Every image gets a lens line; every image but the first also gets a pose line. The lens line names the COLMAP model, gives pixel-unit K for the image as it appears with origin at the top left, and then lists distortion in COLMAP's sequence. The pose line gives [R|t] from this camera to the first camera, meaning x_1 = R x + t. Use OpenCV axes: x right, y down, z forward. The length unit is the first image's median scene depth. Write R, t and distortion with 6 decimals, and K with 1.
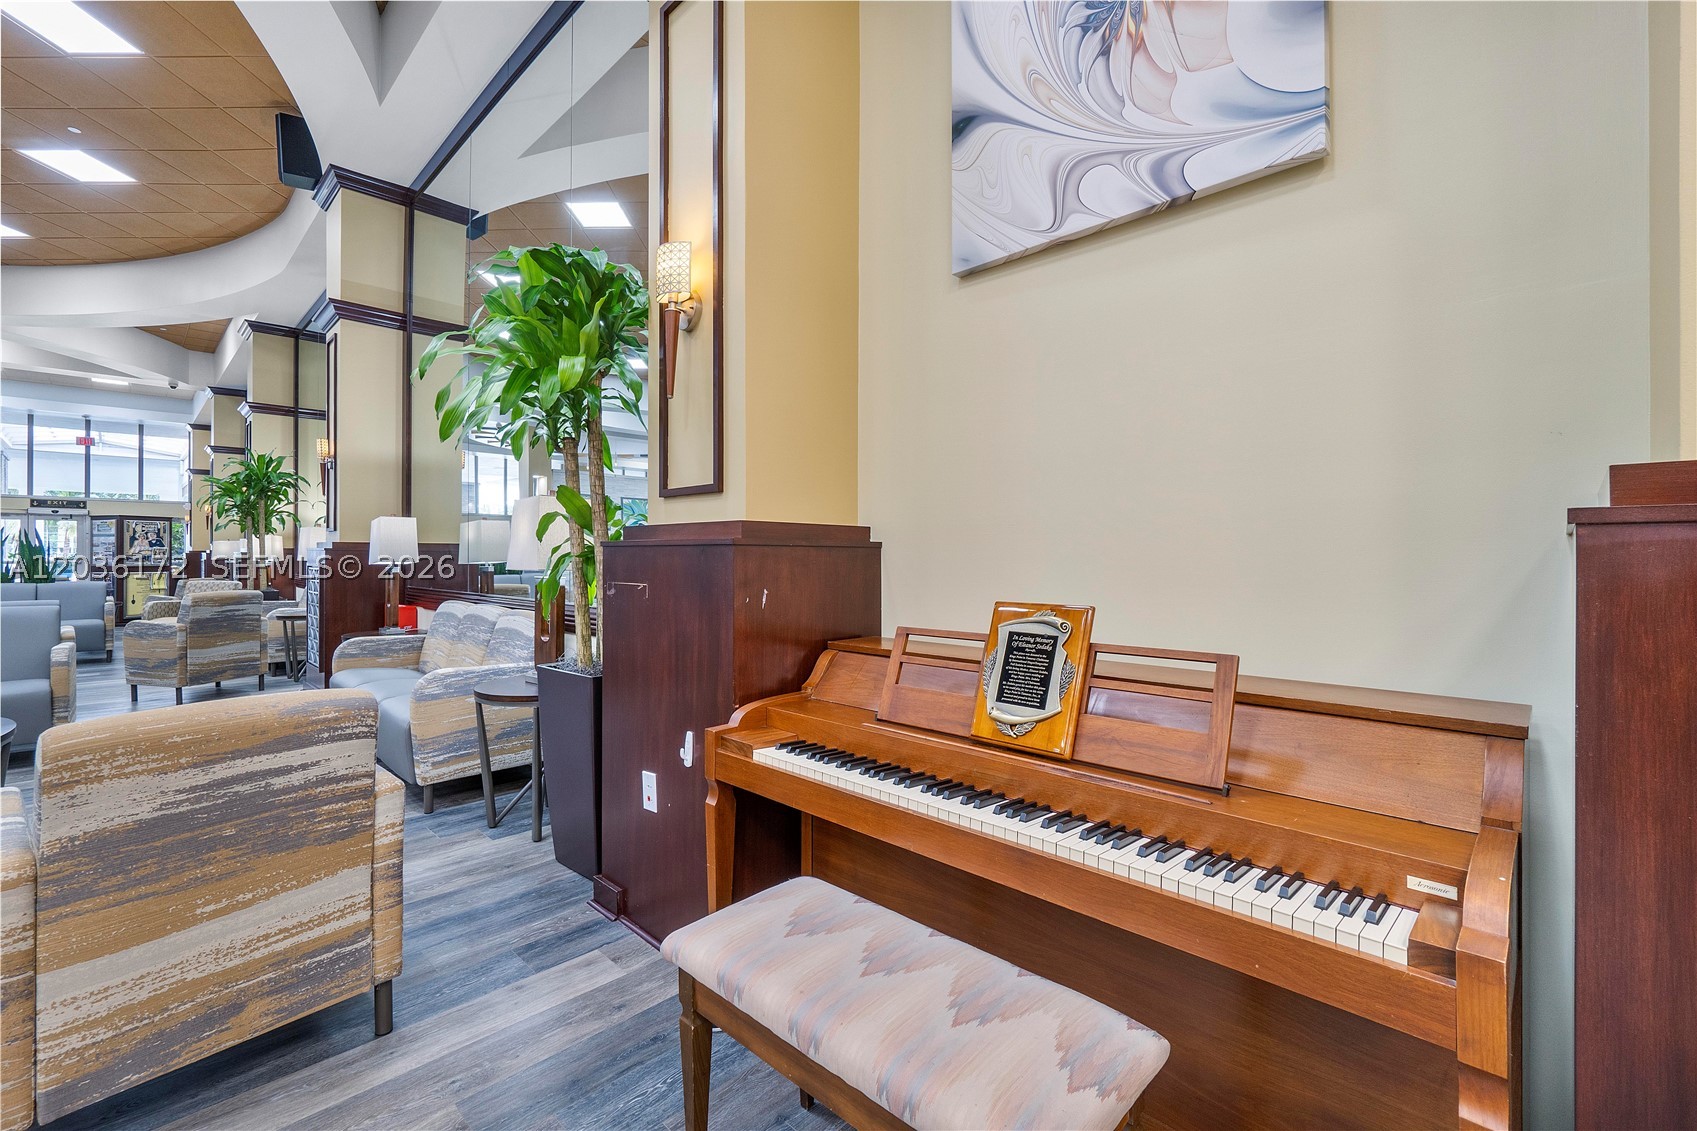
lens RADIAL K [[722.6, 0, 848.8], [0, 722.6, 557.3], [0, 0, 1]] dist [-0.010935, 0.000932]
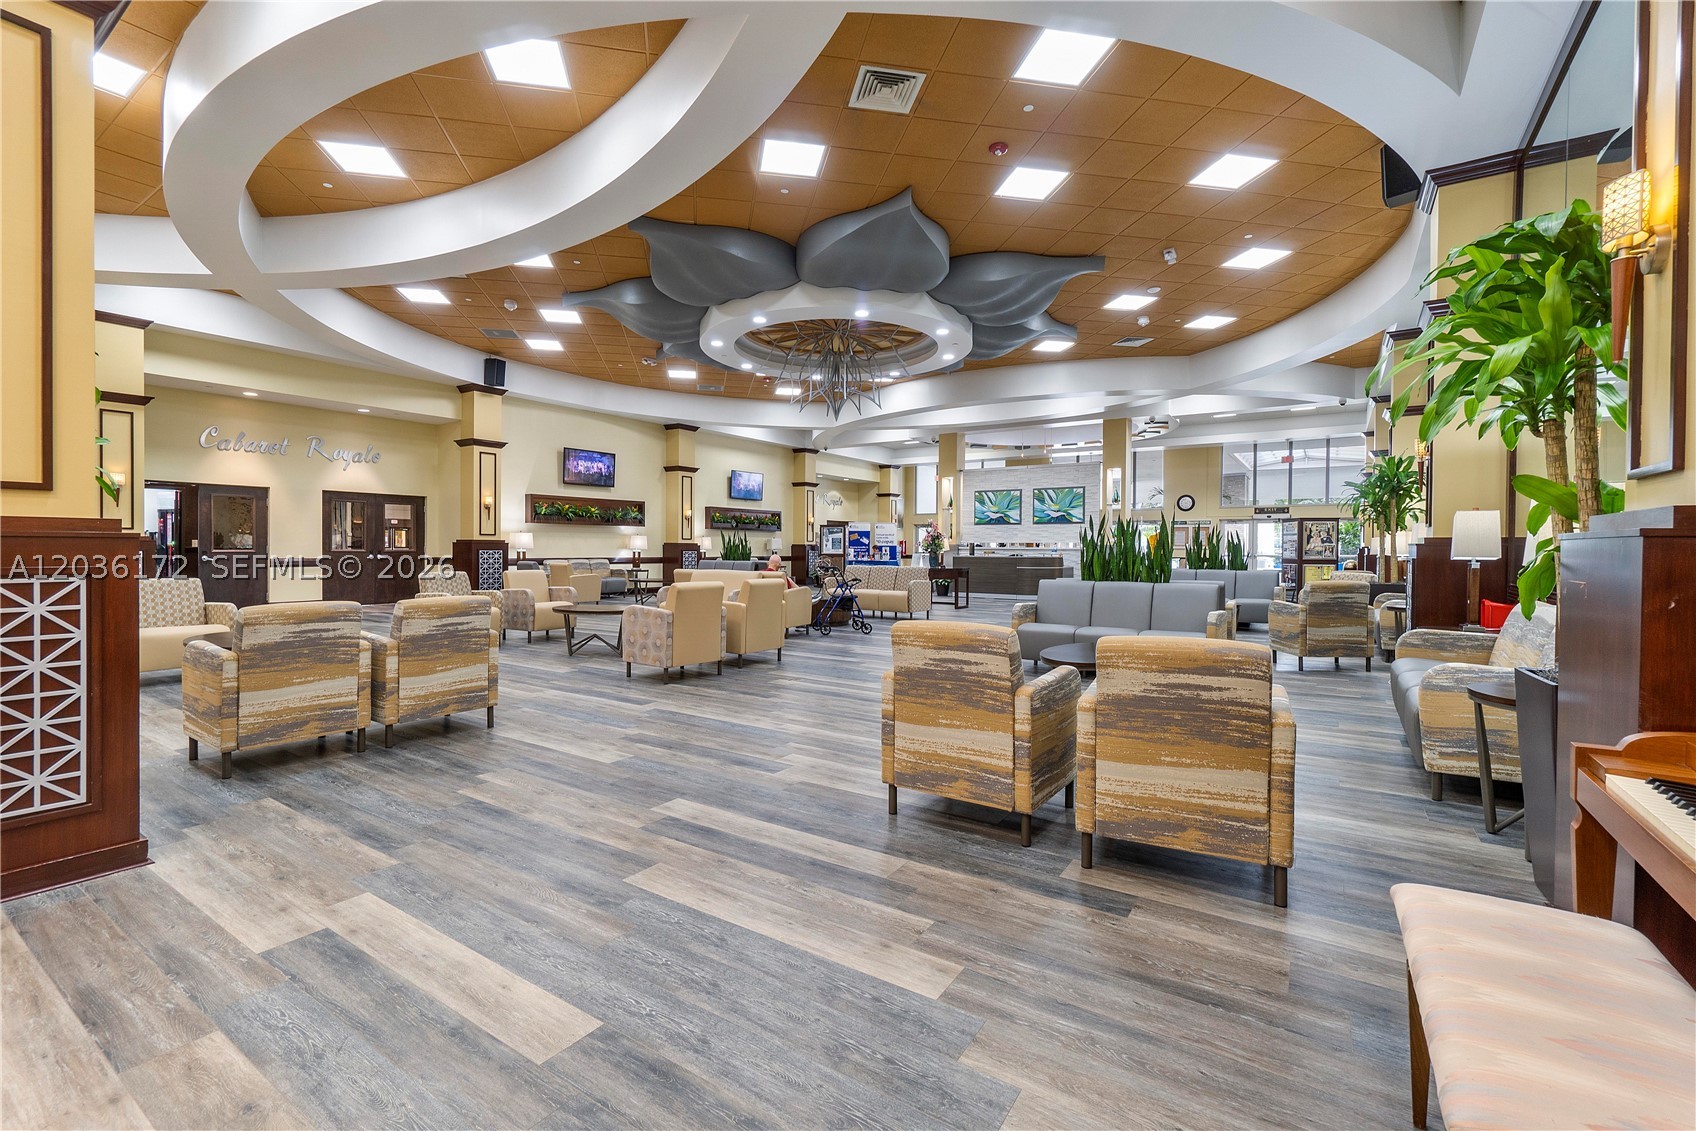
lens RADIAL K [[722.2, 0, 847.5], [0, 722.2, 557.9], [0, 0, 1]] dist [-0.010935, 0.000932]
pose [[0.194681, 0.011798, -0.980796, 0.157902], [-0.004897, 0.999927, 0.011056, 0.000631], [0.980854, 0.002651, 0.194724, -0.018190]]
